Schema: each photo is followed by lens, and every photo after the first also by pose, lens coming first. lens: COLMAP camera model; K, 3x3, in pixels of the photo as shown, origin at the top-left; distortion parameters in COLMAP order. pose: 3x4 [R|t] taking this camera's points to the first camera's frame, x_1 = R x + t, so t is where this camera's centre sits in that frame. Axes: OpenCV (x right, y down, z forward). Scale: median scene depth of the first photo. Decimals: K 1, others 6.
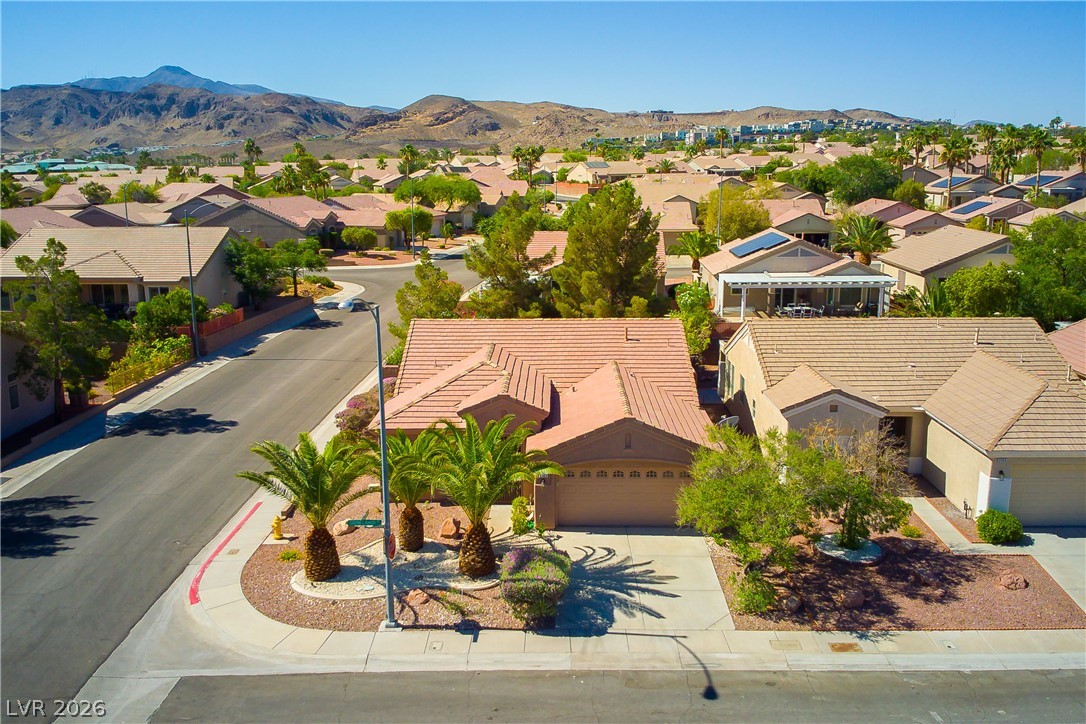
lens RADIAL K [[874.1, 0, 543.0], [0, 874.1, 362.0], [0, 0, 1]] dist [0.197935, -0.365299]
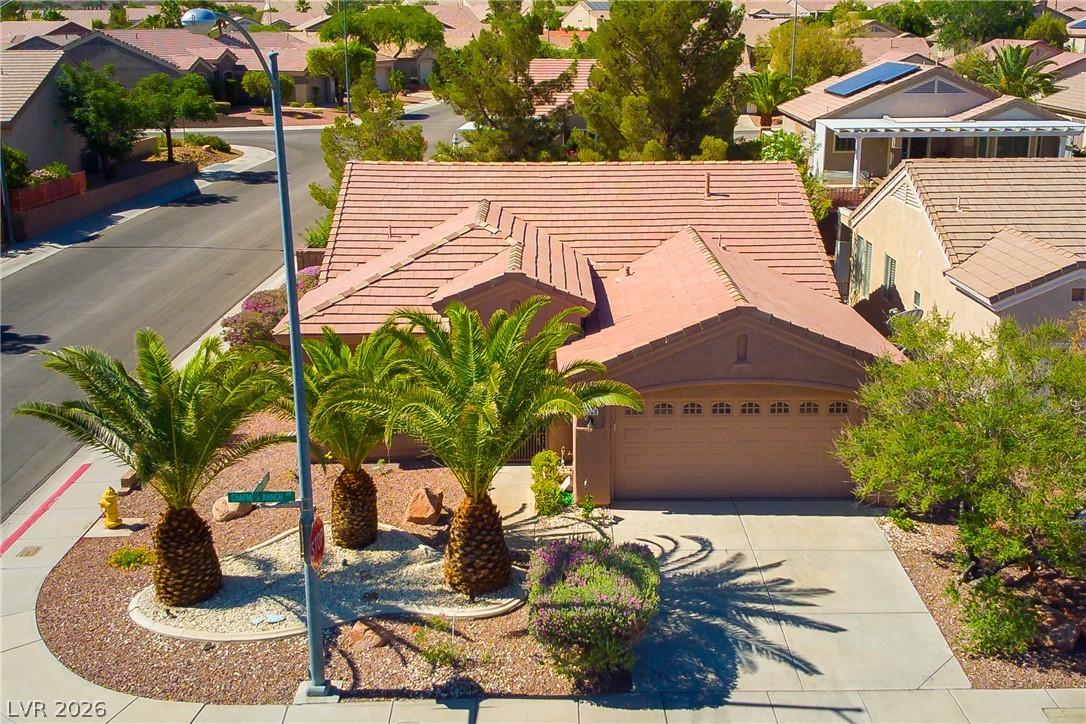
lens RADIAL K [[1150.1, 0, 584.1], [0, 1150.1, 359.2], [0, 0, 1]] dist [0.225710, -0.540313]
pose [[0.998736, -0.005499, 0.049968, -0.037841], [0.002291, 0.997945, 0.064033, 0.045541], [-0.050218, -0.063837, 0.996696, 0.250826]]
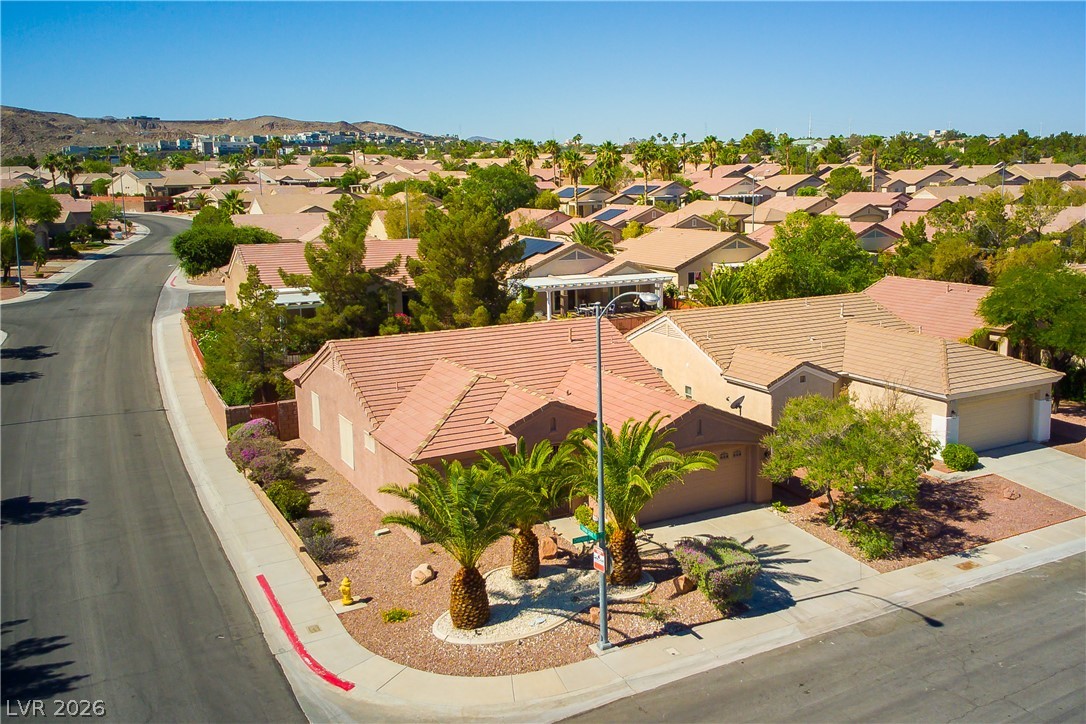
lens RADIAL K [[946.8, 0, 573.6], [0, 946.8, 361.3], [0, 0, 1]] dist [0.228749, -0.487379]
pose [[0.868803, -0.100266, 0.484899, -0.515356], [0.115268, 0.993334, -0.001128, -0.001438], [-0.481554, 0.056873, 0.874569, 0.096358]]
